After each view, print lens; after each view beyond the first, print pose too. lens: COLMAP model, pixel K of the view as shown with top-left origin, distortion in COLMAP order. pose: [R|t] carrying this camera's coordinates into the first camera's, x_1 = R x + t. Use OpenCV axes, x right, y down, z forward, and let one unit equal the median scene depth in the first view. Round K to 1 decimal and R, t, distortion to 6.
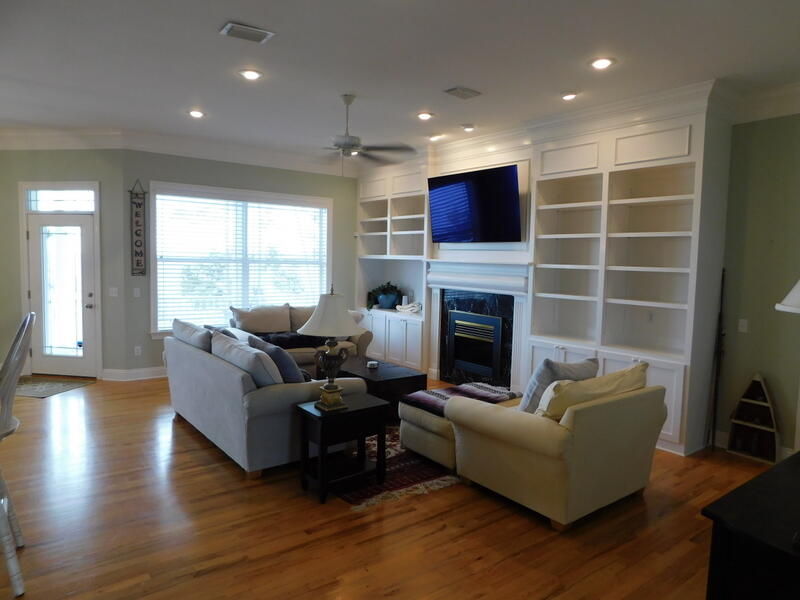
lens RADIAL K [[531.3, 0, 398.9], [0, 531.3, 300.6], [0, 0, 1]] dist [-0.056797, 0.032102]
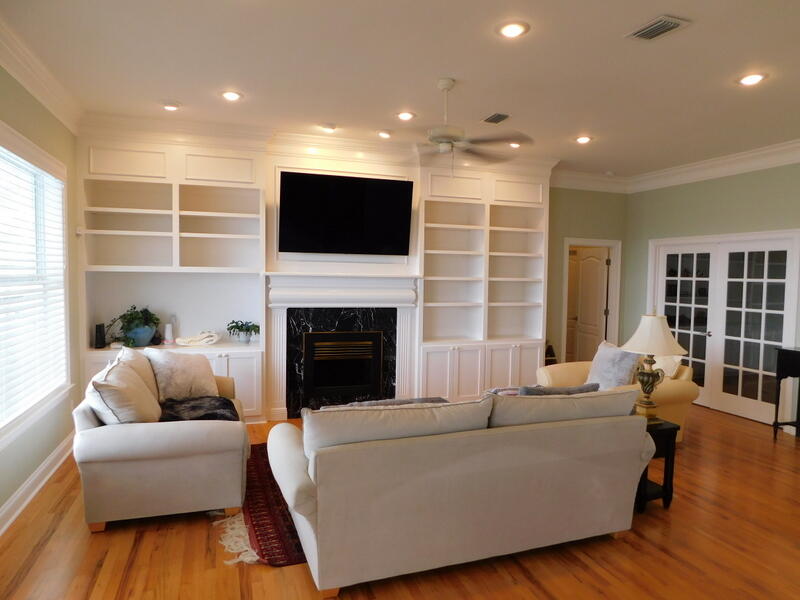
lens RADIAL K [[531.3, 0, 398.7], [0, 531.3, 298.1], [0, 0, 1]] dist [-0.056797, 0.032102]
pose [[0.310540, -0.057260, 0.948834, -0.720594], [0.068131, 0.996958, 0.037866, -0.063964], [-0.948116, 0.052886, 0.313496, 0.648784]]
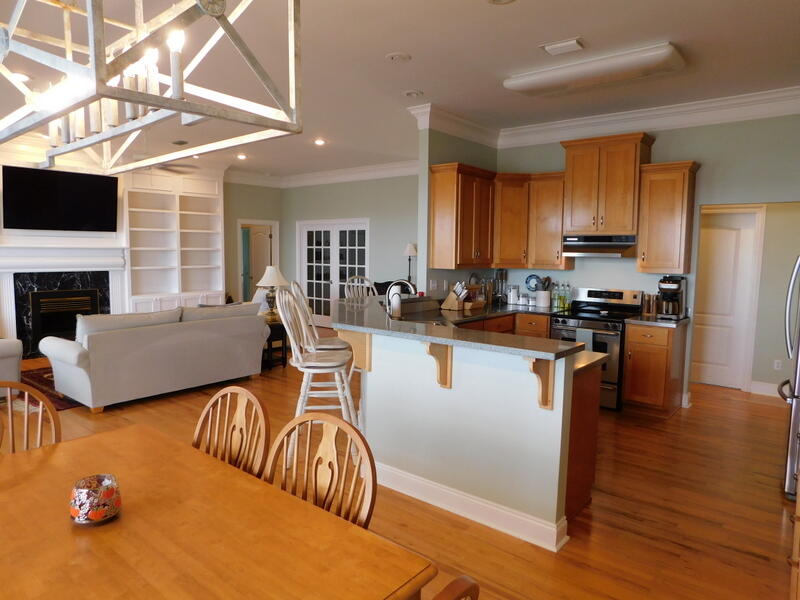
lens RADIAL K [[531.3, 0, 408.5], [0, 531.3, 295.9], [0, 0, 1]] dist [-0.056797, 0.032102]
pose [[-0.245552, -0.105992, 0.963571, -1.232561], [0.065642, 0.989905, 0.125616, -0.062197], [-0.967158, 0.094096, -0.236116, 0.554050]]
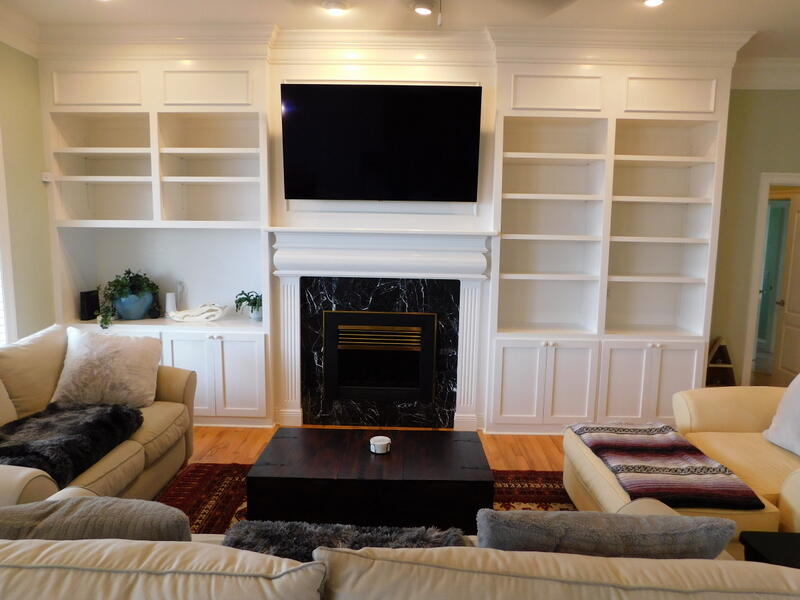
lens RADIAL K [[531.3, 0, 396.3], [0, 531.3, 302.6], [0, 0, 1]] dist [-0.056797, 0.032102]
pose [[0.620430, -0.104921, 0.777212, -0.362798], [0.059818, 0.994455, 0.086497, -0.043658], [-0.781977, -0.007174, 0.623266, 0.605320]]
